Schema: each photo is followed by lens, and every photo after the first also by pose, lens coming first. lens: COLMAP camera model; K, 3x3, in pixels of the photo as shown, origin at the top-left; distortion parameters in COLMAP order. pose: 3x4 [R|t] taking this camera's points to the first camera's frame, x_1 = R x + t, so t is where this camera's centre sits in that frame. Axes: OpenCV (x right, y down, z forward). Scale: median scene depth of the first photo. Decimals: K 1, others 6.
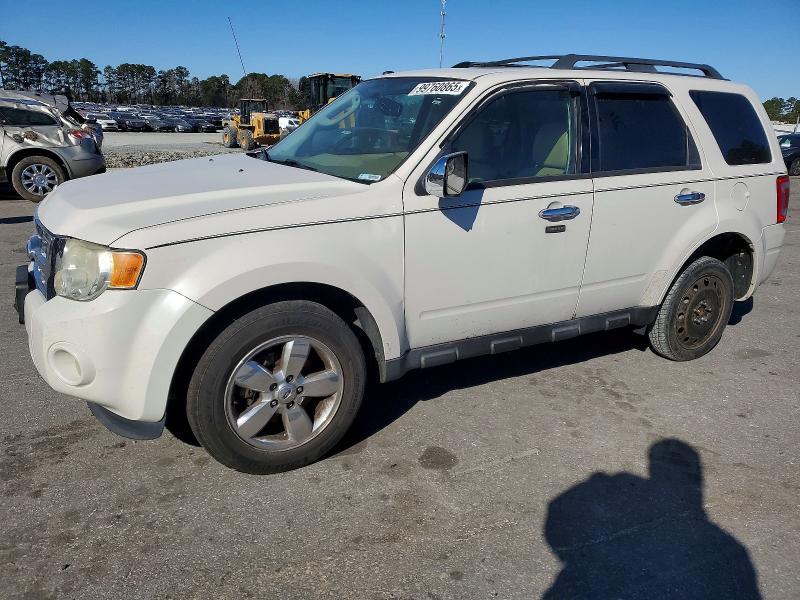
lens RADIAL K [[640.5, 0, 397.1], [0, 640.5, 296.4], [0, 0, 1]] dist [0.028956, -0.005188]
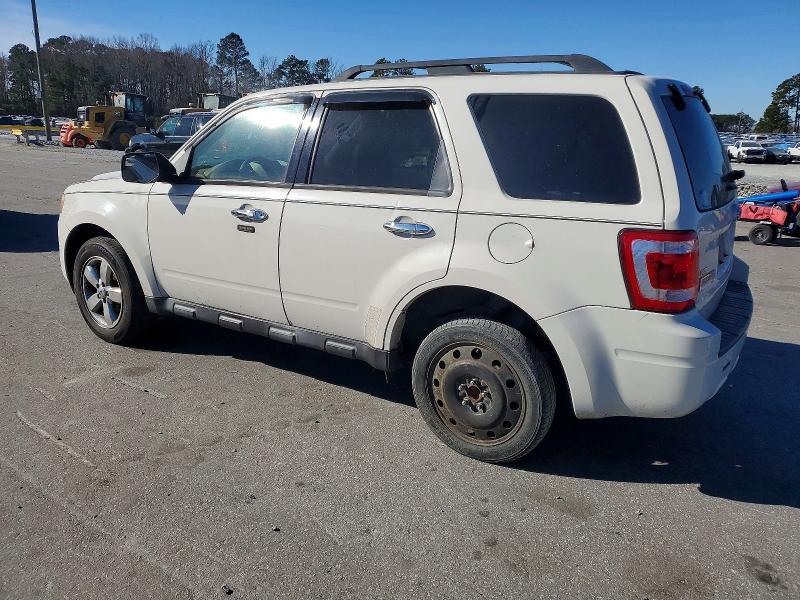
lens RADIAL K [[640.5, 0, 399.0], [0, 640.5, 301.9], [0, 0, 1]] dist [0.028956, -0.005188]
pose [[0.435620, 0.223781, -0.871870, 1.266847], [-0.252706, 0.960054, 0.120153, -0.172111], [0.863930, 0.167986, 0.474770, 0.680591]]
